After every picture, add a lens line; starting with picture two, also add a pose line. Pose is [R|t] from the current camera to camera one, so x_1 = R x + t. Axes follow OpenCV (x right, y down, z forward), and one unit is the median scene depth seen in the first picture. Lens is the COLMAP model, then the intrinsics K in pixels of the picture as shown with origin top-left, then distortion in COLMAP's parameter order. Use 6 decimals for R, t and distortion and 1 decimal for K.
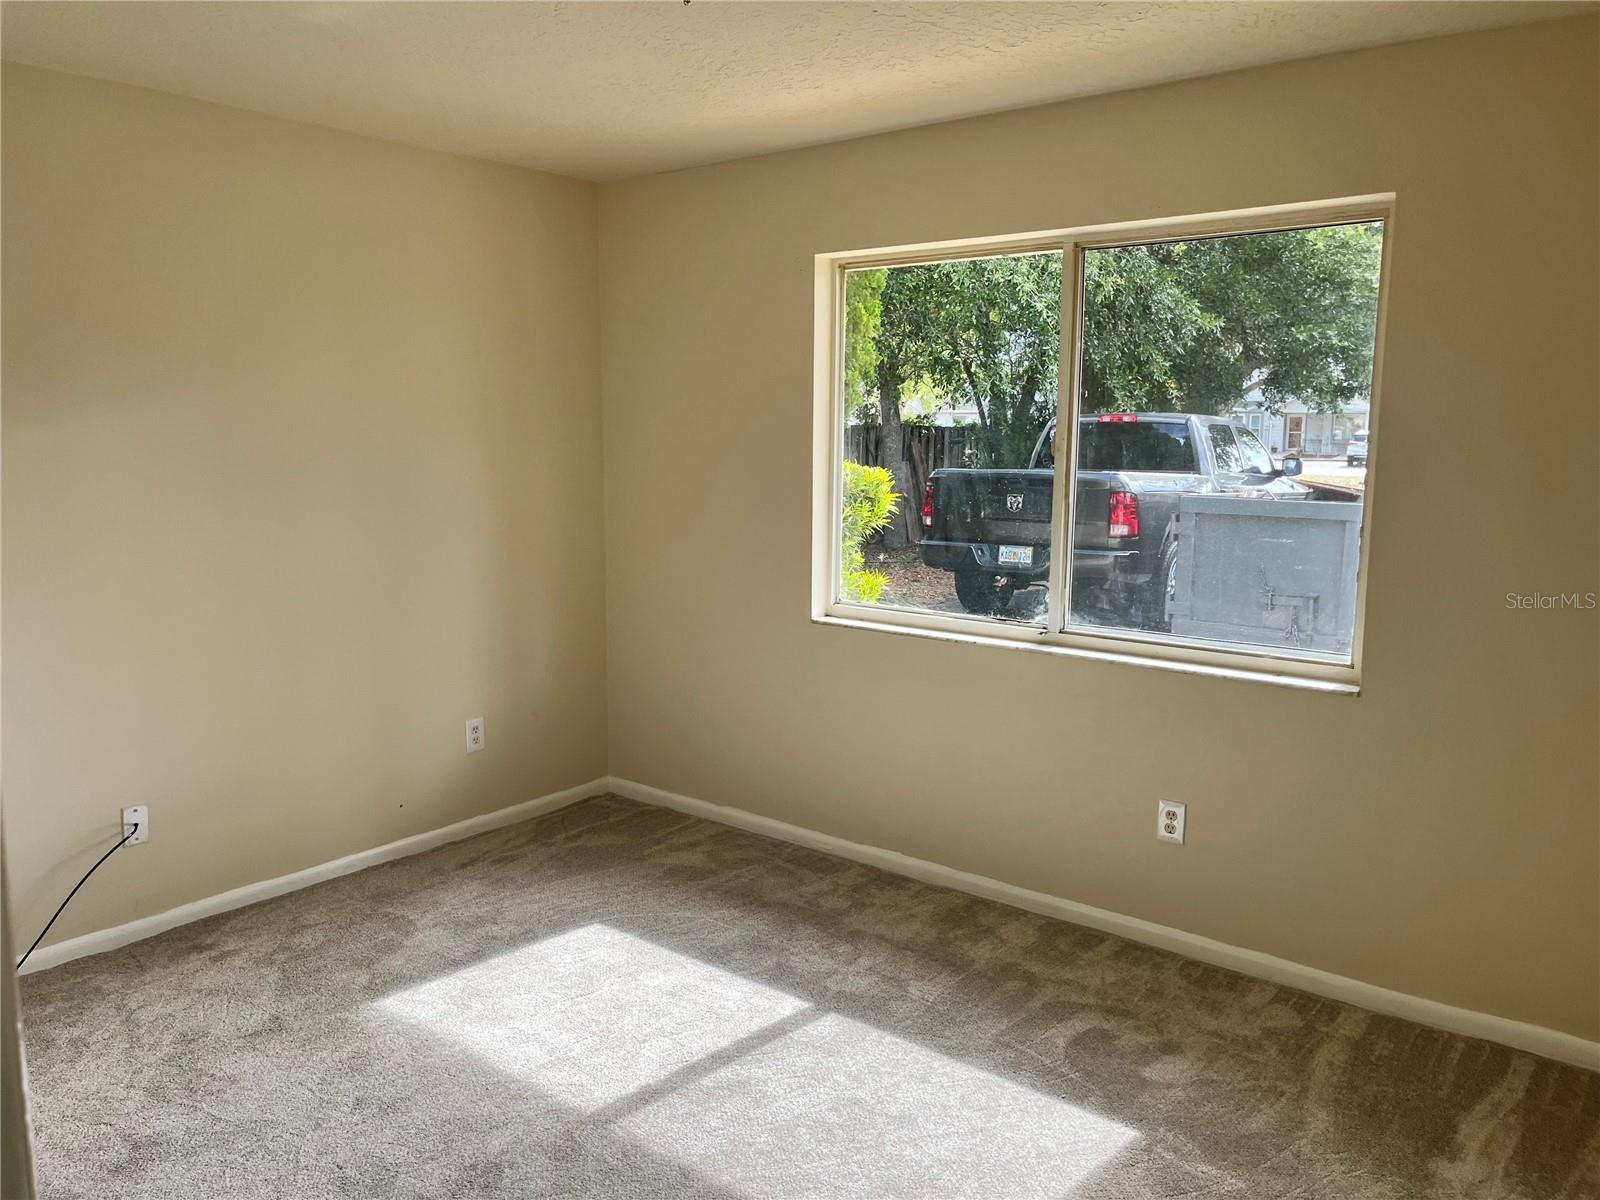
lens RADIAL K [[1211.0, 0, 800.0], [0, 1211.0, 600.0], [0, 0, 1]] dist [0.063127, -0.090312]
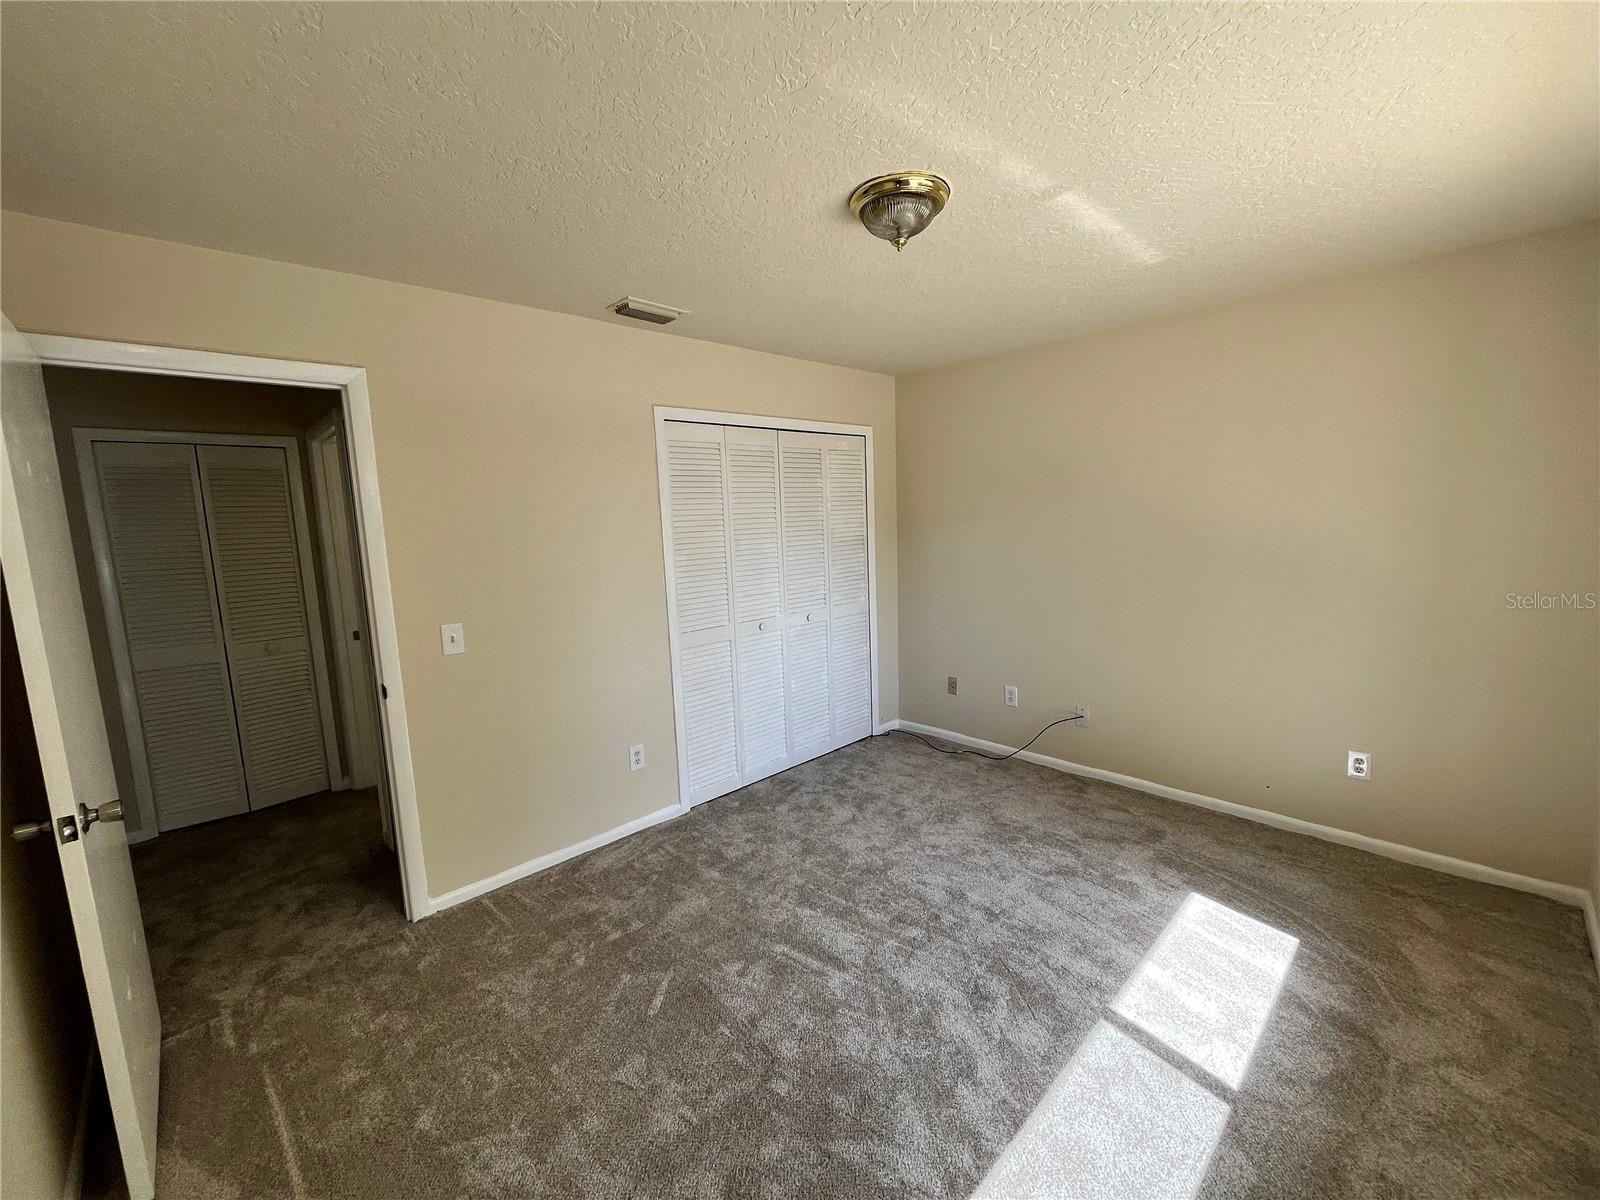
lens RADIAL K [[644.5, 0, 797.9], [0, 644.5, 595.0], [0, 0, 1]] dist [-0.005843, -0.000415]
pose [[-0.140635, 0.114902, -0.983371, 0.470752], [-0.113347, 0.984844, 0.131284, -0.081377], [0.983552, 0.129926, -0.125479, 0.635316]]
